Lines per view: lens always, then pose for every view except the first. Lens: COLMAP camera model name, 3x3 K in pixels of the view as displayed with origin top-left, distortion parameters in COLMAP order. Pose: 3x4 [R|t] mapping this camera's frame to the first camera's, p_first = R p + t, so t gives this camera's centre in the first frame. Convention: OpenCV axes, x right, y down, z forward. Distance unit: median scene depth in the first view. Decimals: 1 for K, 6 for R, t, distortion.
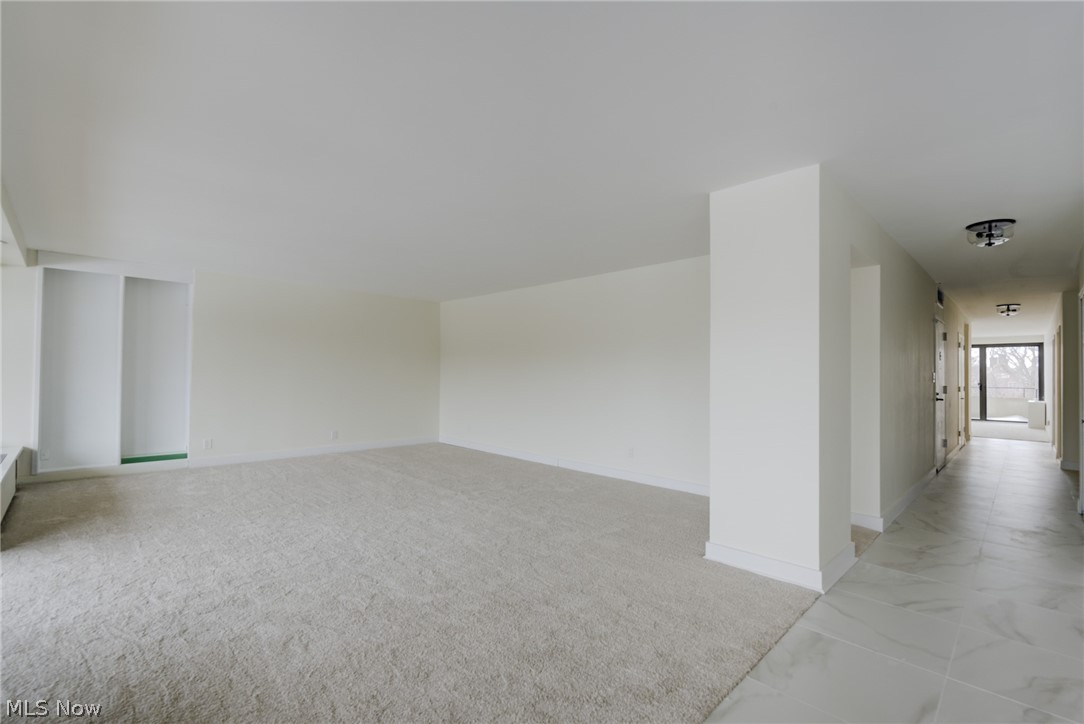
lens RADIAL K [[477.0, 0, 546.2], [0, 477.0, 366.9], [0, 0, 1]] dist [-0.004455, -0.003399]
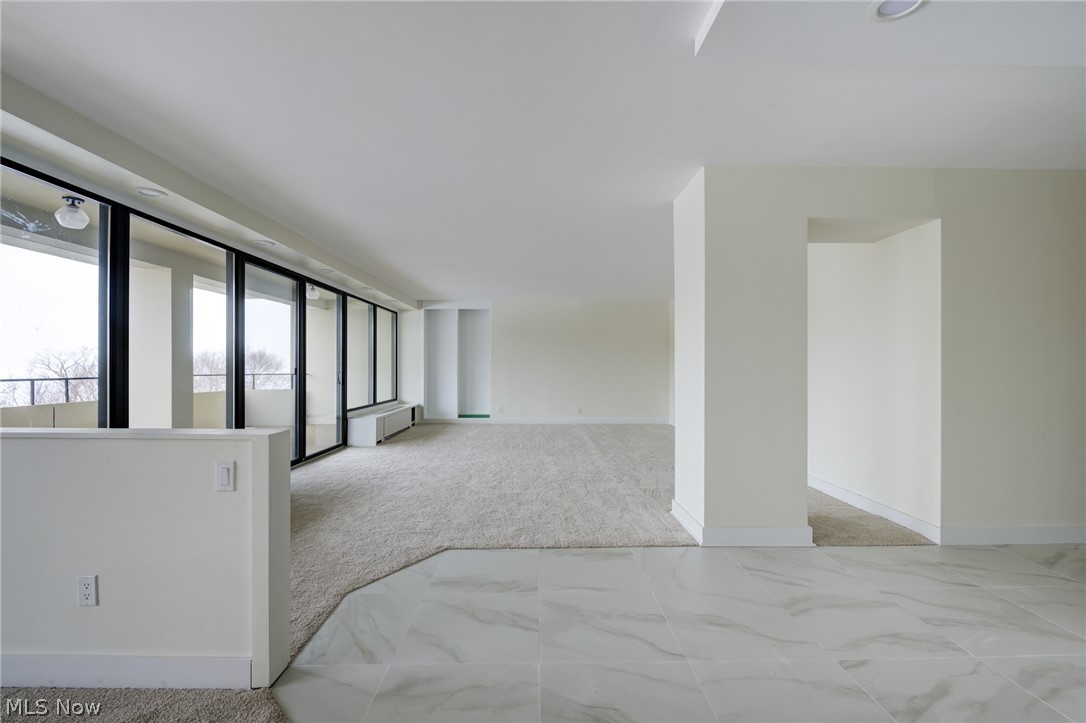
lens RADIAL K [[477.9, 0, 547.5], [0, 477.9, 367.1], [0, 0, 1]] dist [-0.004455, -0.003399]
pose [[0.725777, -0.008646, -0.687876, 0.530074], [0.017172, 0.999837, 0.005550, 0.015242], [0.687716, -0.015840, 0.725807, -0.040236]]
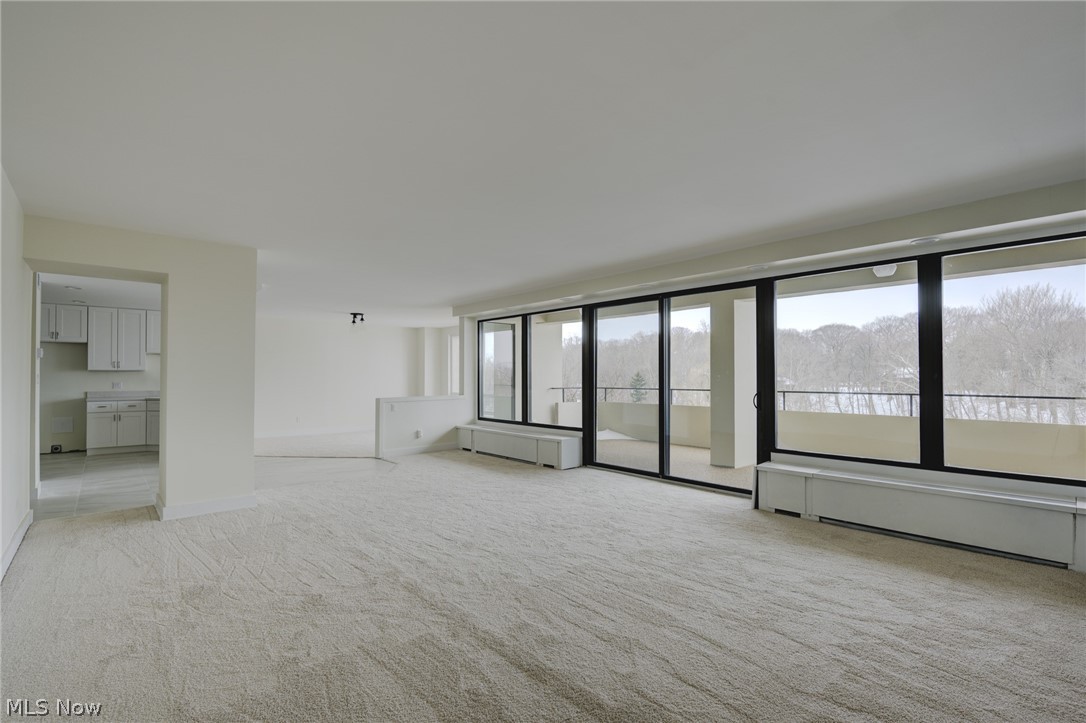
lens RADIAL K [[477.9, 0, 549.7], [0, 477.9, 372.2], [0, 0, 1]] dist [-0.004455, -0.003399]
pose [[-0.999389, -0.011421, 0.033027, -0.330835], [-0.012196, 0.999653, -0.023360, 0.012803], [-0.032749, -0.023748, -0.999181, 1.355318]]
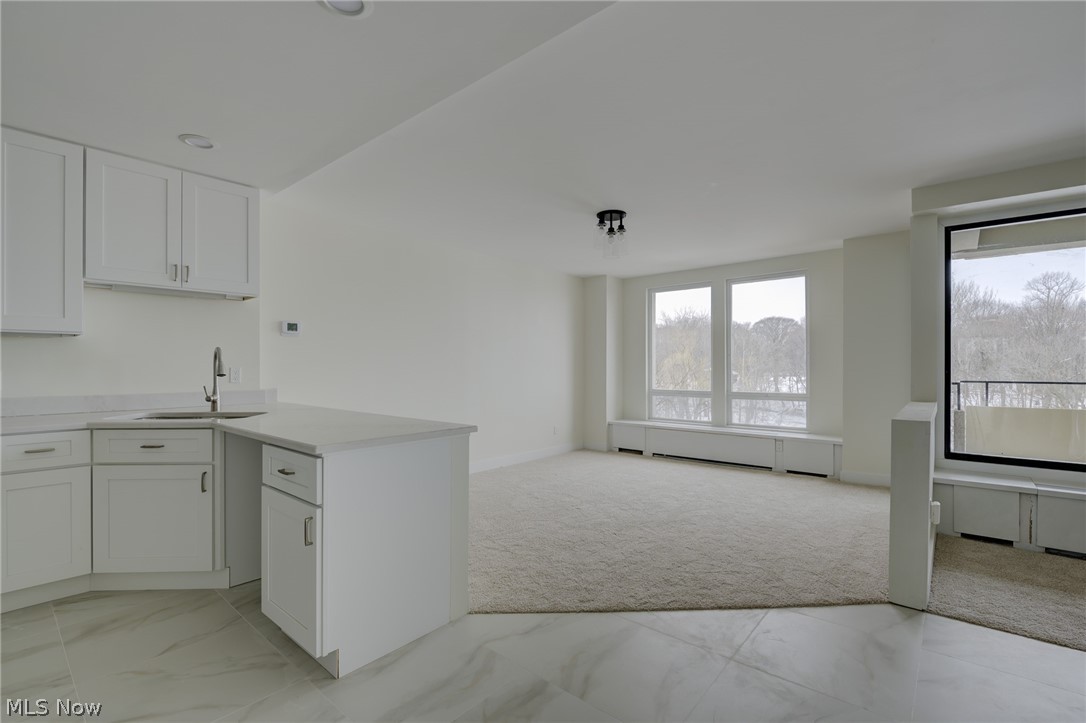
lens RADIAL K [[477.9, 0, 561.3], [0, 477.9, 370.5], [0, 0, 1]] dist [-0.004455, -0.003399]
pose [[-0.996854, -0.011722, -0.078394, 0.513631], [-0.011302, 0.999919, -0.005804, 0.022234], [0.078456, -0.004899, -0.996906, 0.450910]]
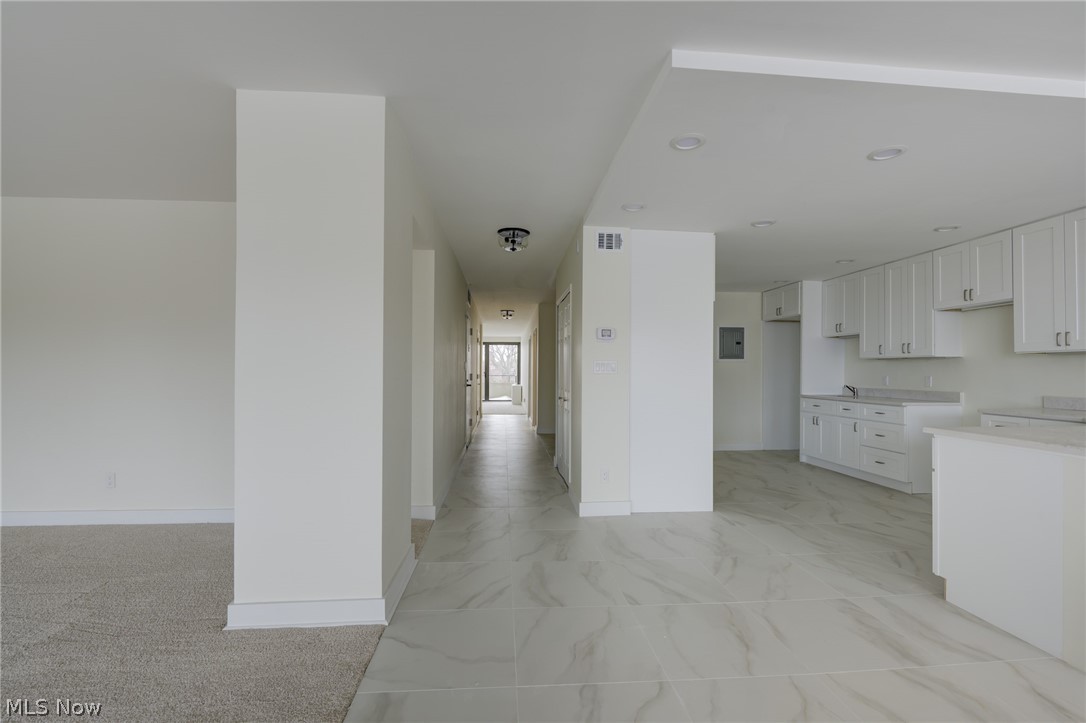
lens RADIAL K [[477.9, 0, 542.4], [0, 477.9, 368.1], [0, 0, 1]] dist [-0.004455, -0.003399]
pose [[0.644229, -0.004723, 0.764818, 0.061539], [-0.009458, 0.999855, 0.014142, 0.009523], [-0.764774, -0.016345, 0.644091, 0.130262]]
